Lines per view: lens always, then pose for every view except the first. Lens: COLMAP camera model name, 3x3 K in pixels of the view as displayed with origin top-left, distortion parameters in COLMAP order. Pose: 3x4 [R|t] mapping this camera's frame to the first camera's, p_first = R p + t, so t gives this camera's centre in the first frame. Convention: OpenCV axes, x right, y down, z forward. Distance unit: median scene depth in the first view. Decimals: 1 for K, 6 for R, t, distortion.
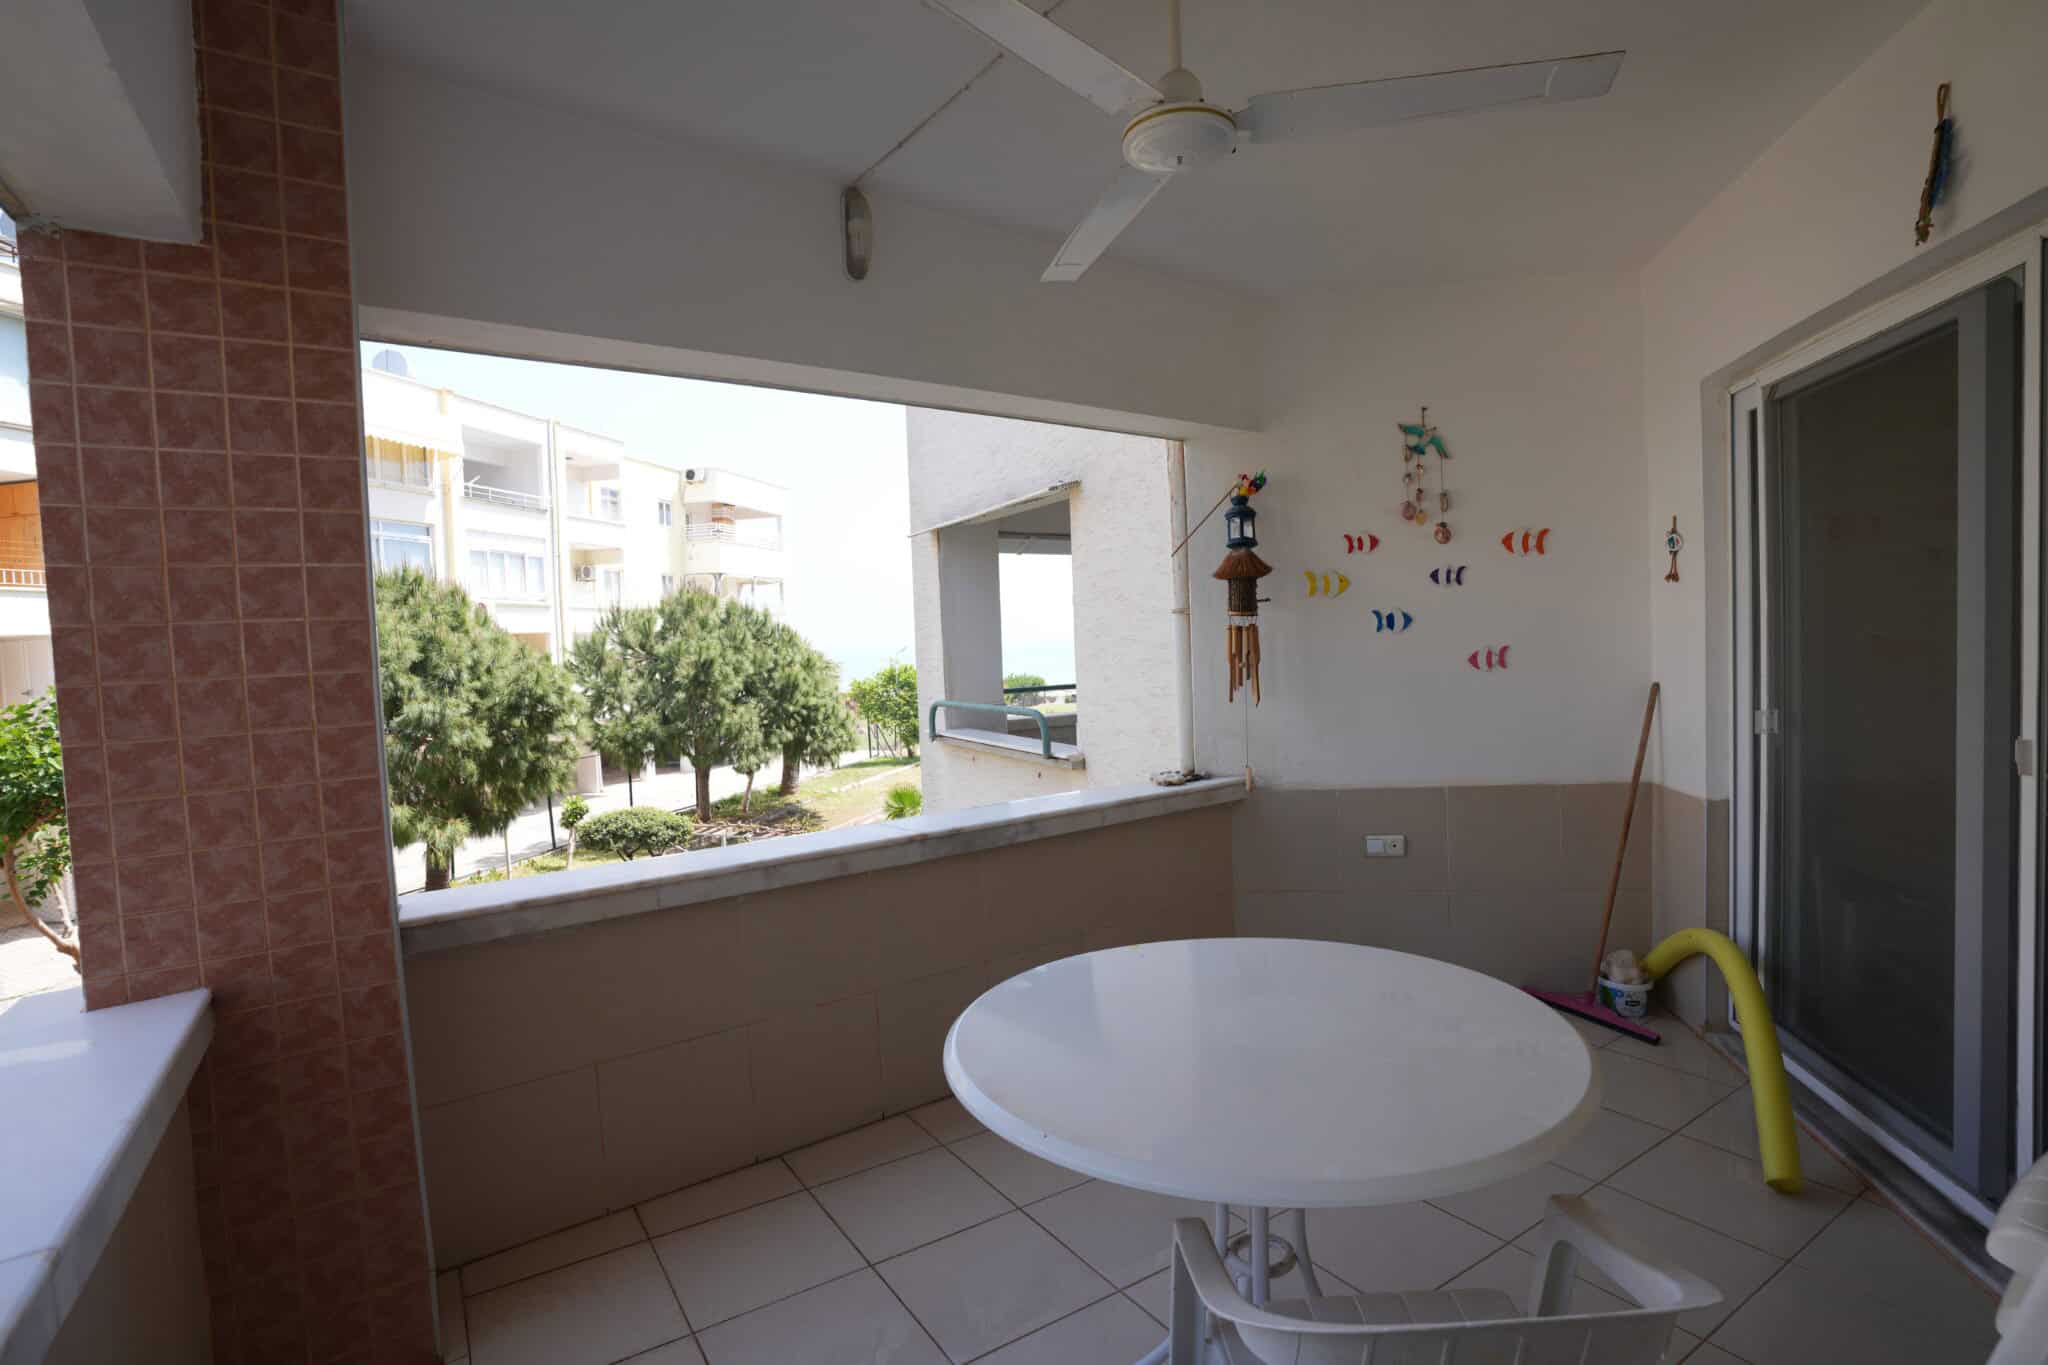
lens RADIAL K [[1004.5, 0, 1019.9], [0, 1004.5, 686.8], [0, 0, 1]] dist [-0.088218, 0.046480]
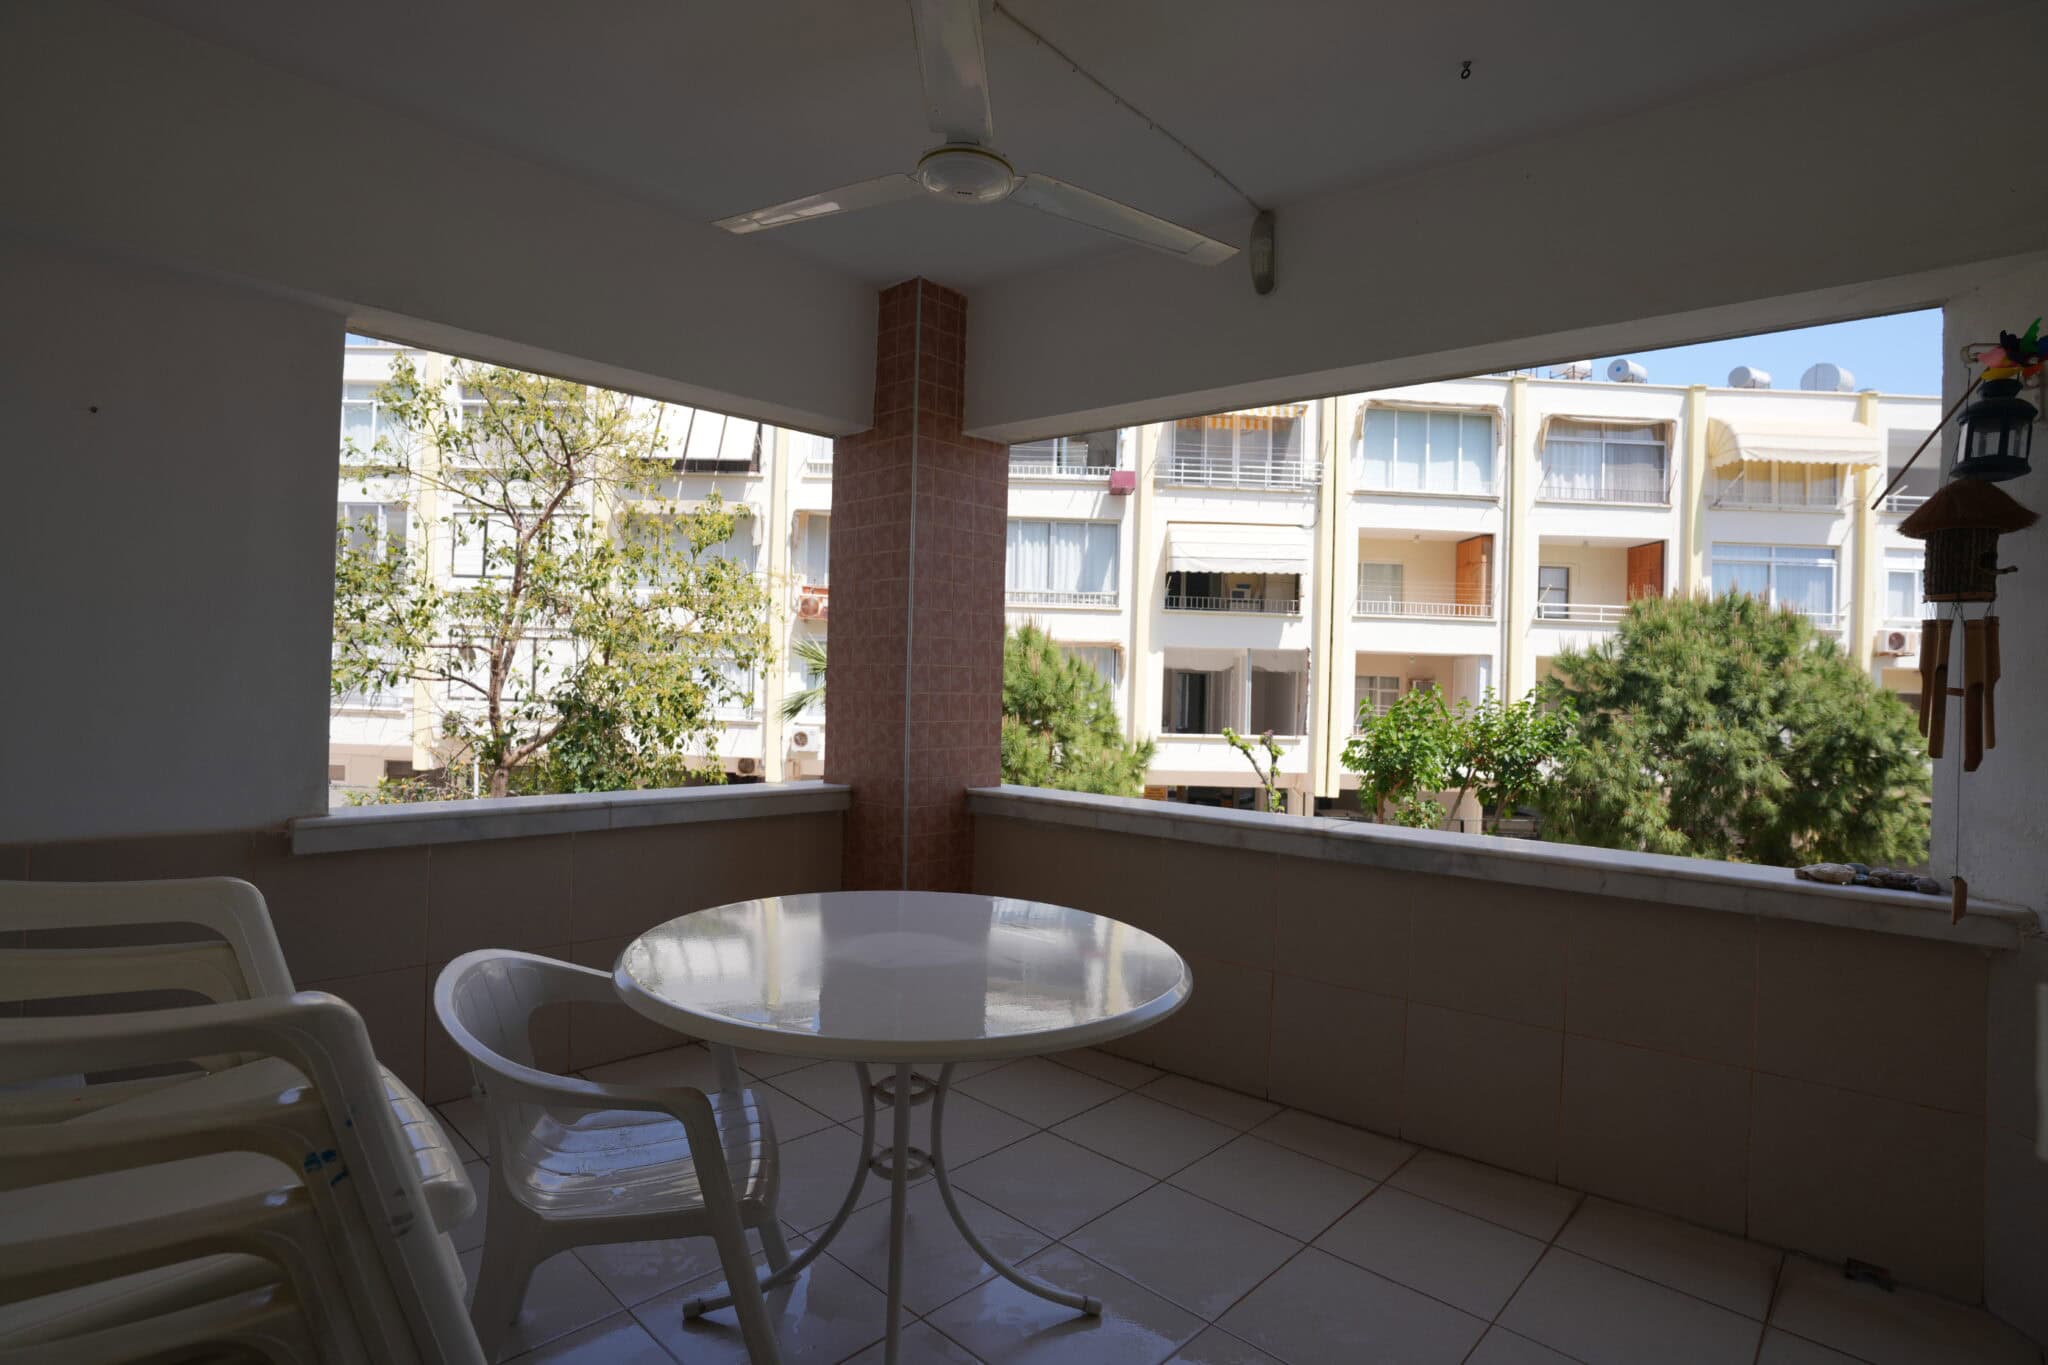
lens RADIAL K [[1004.0, 0, 1021.8], [0, 1004.0, 680.1], [0, 0, 1]] dist [-0.084952, 0.041194]
pose [[0.242180, 0.042981, -0.969279, 0.094861], [-0.083382, 0.996244, 0.023343, 0.000359], [0.966642, 0.075167, 0.244854, 0.058569]]
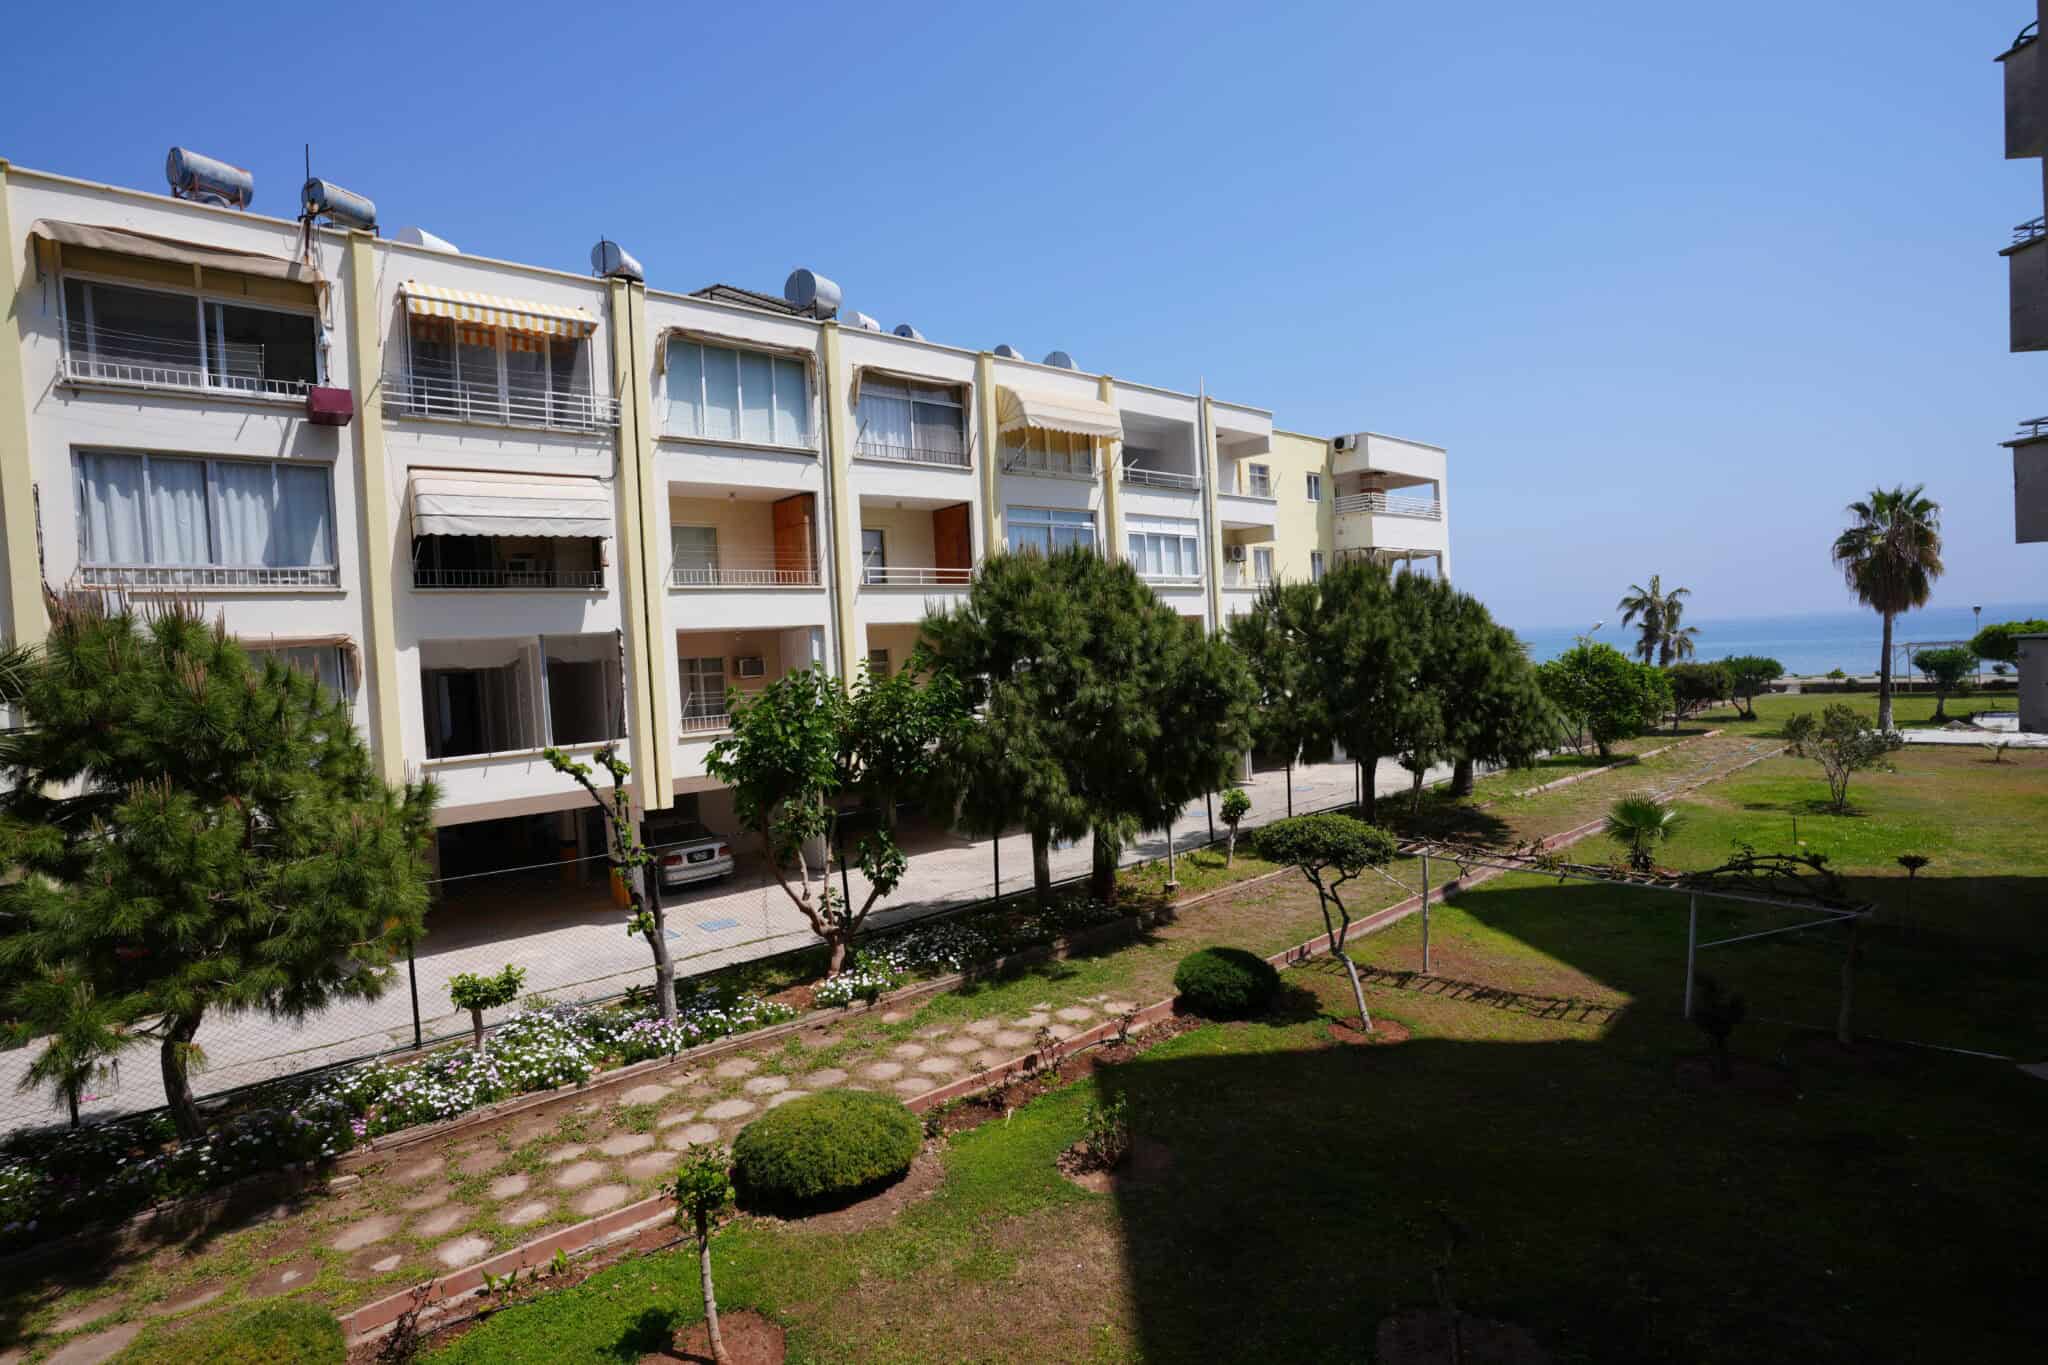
lens RADIAL K [[1004.0, 0, 1021.8], [0, 1004.0, 680.1], [0, 0, 1]] dist [-0.084952, 0.041194]
pose [[0.821061, 0.005566, -0.570814, -0.073201], [-0.000768, 0.999962, 0.008645, 0.001087], [0.570840, -0.006659, 0.821034, 0.105331]]
